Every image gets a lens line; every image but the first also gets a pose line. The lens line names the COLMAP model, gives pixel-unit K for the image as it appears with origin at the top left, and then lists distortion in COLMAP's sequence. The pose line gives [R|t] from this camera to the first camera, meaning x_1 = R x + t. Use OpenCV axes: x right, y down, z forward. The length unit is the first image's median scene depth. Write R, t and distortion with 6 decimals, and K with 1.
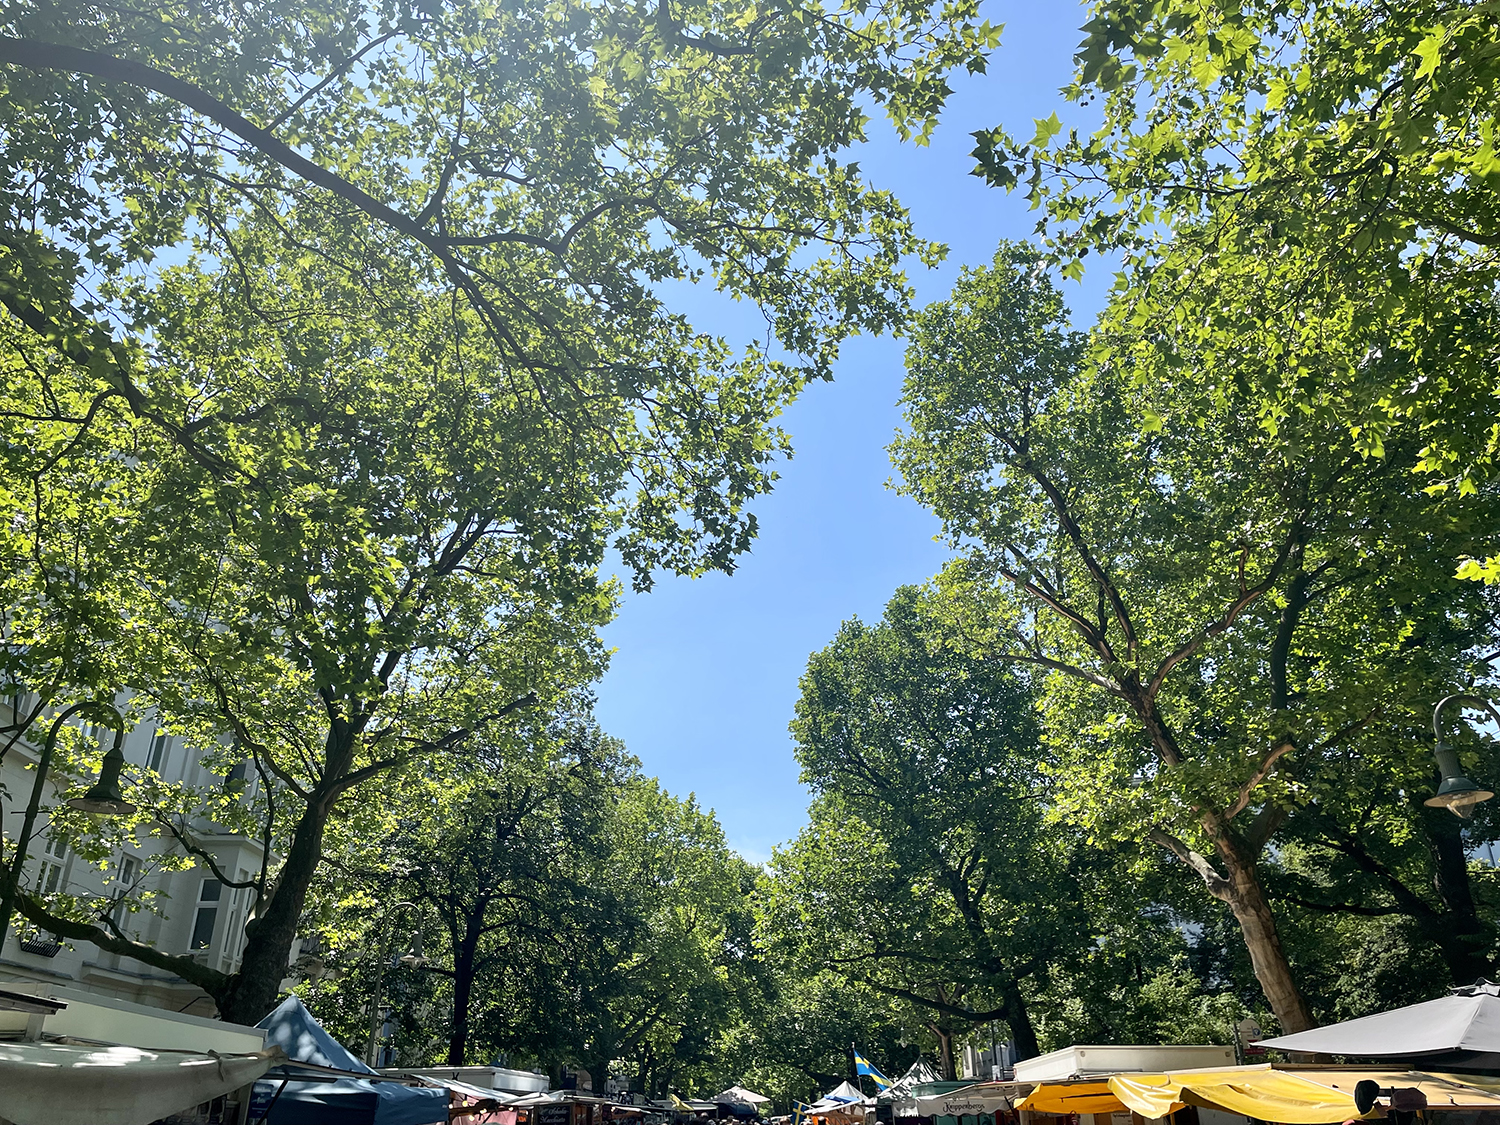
lens RADIAL K [[1126.5, 0, 745.0], [0, 1126.5, 551.2], [0, 0, 1]] dist [0.101514, -0.135663]
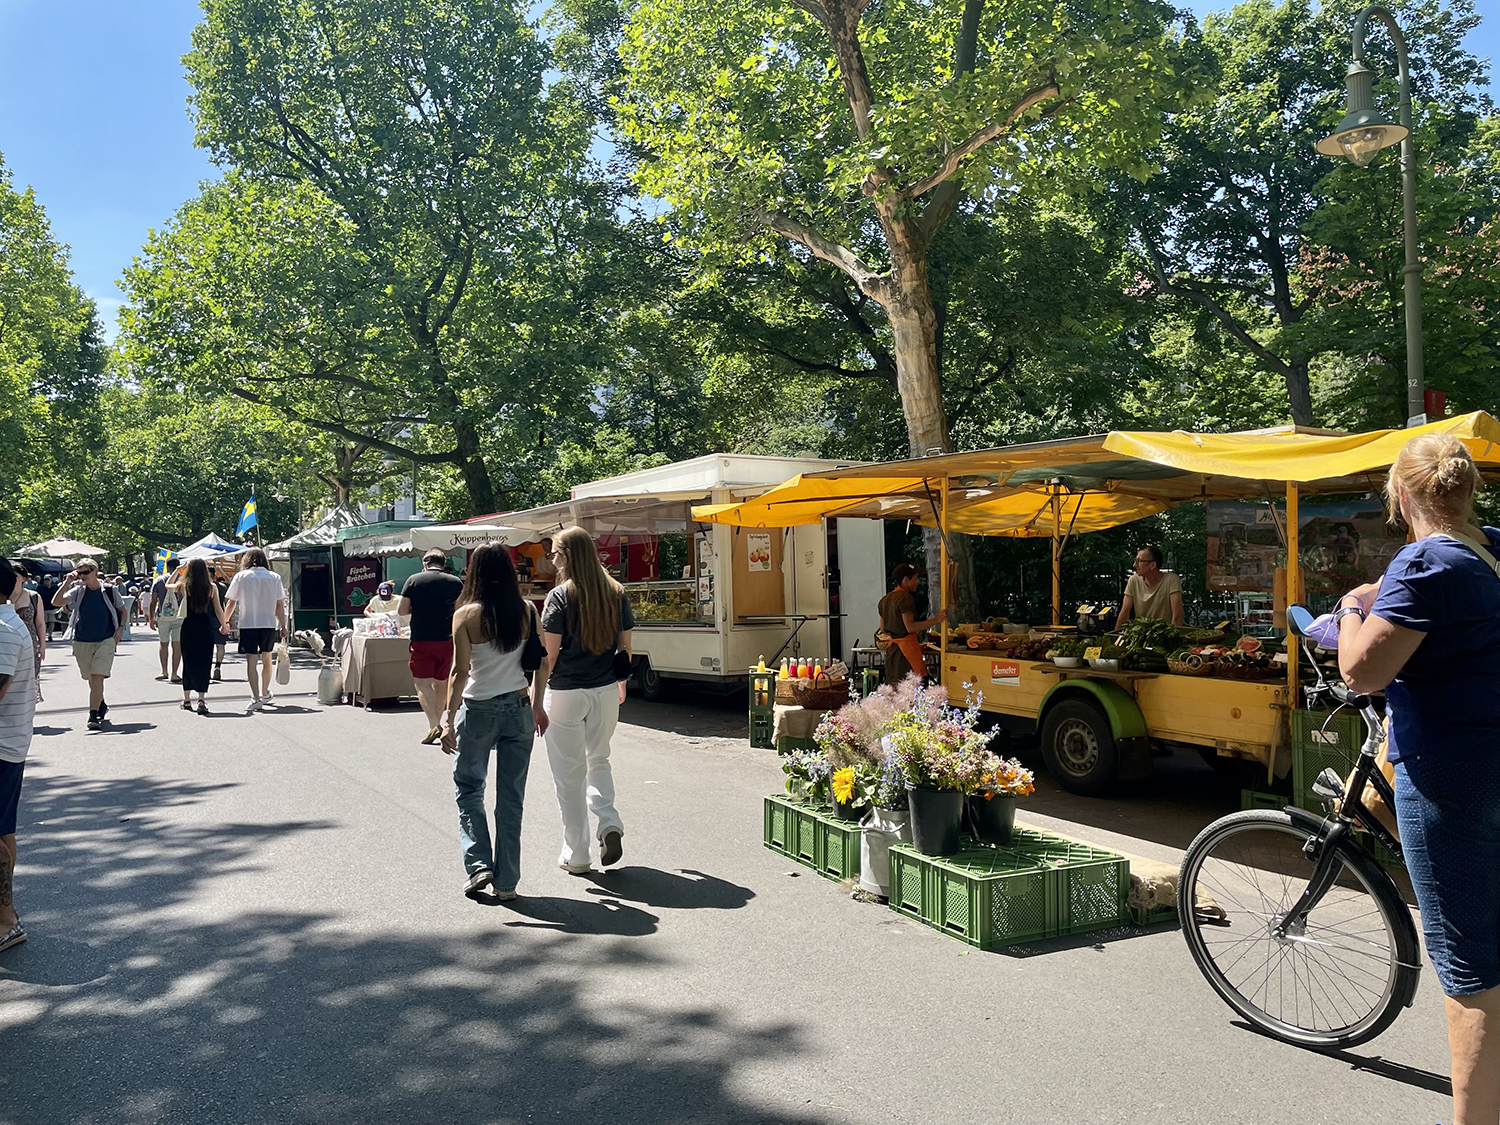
lens RADIAL K [[1126.5, 0, 745.0], [0, 1126.5, 551.2], [0, 0, 1]] dist [0.101514, -0.135663]
pose [[0.846145, 0.009022, 0.532877, -0.038930], [-0.232129, 0.906274, 0.353248, 0.096916], [-0.479745, -0.422595, 0.768933, 0.170335]]
